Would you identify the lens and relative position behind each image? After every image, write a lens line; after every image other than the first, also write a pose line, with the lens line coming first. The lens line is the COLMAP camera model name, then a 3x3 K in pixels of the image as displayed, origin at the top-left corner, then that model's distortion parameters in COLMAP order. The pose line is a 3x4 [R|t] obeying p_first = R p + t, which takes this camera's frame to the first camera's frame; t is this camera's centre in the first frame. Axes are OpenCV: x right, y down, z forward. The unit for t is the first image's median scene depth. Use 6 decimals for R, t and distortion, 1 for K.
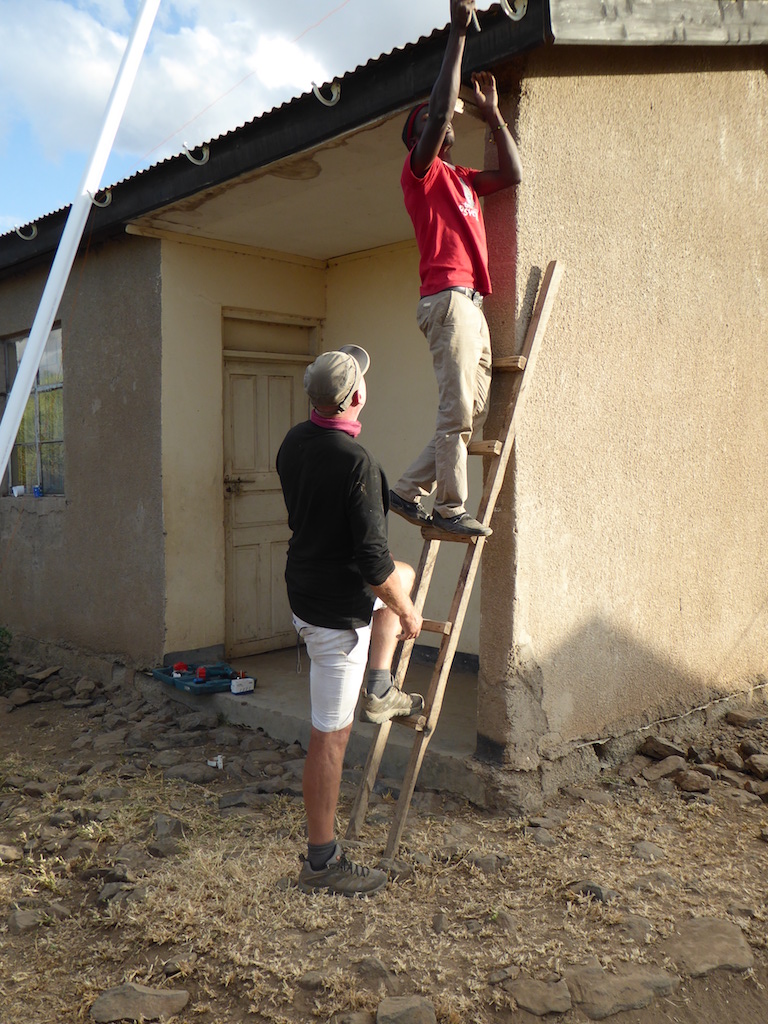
lens RADIAL K [[954.6, 0, 384.5], [0, 954.6, 512.0], [0, 0, 1]] dist [-0.000859, 0.000000]
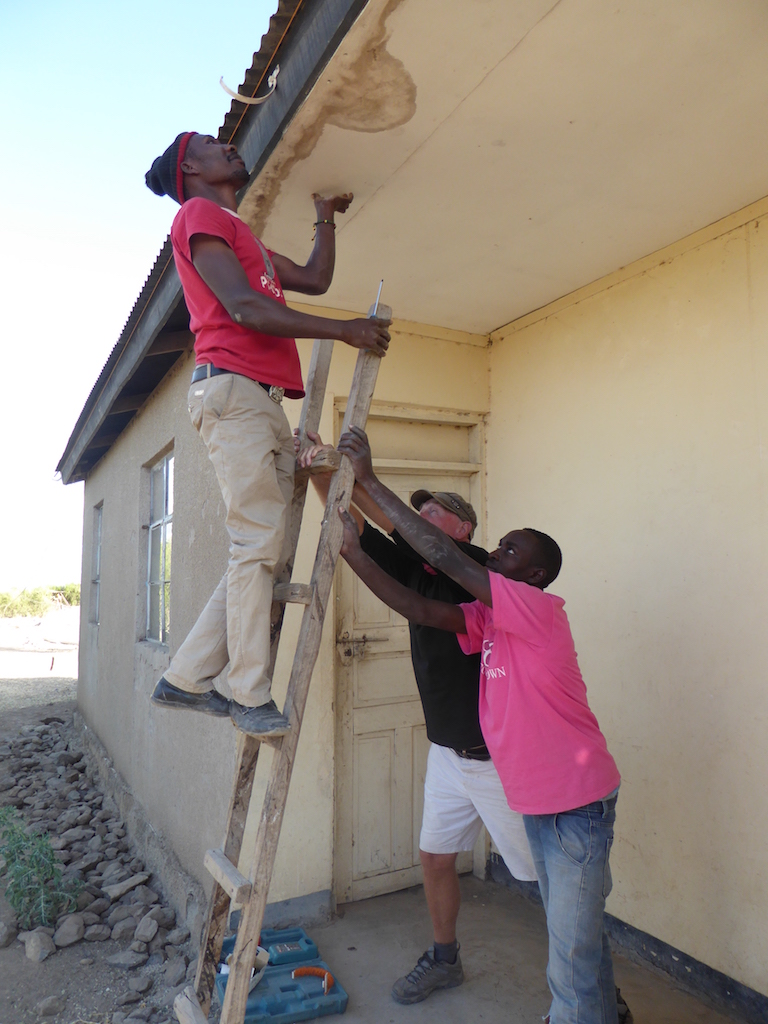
lens RADIAL K [[744.6, 0, 383.5], [0, 744.6, 514.2], [0, 0, 1]] dist [-0.048383, 0.007622]
pose [[0.960503, -0.028756, -0.276780, 0.016262], [-0.008417, 0.991189, -0.132188, -0.051545], [0.278143, 0.129297, 0.951798, 0.465569]]
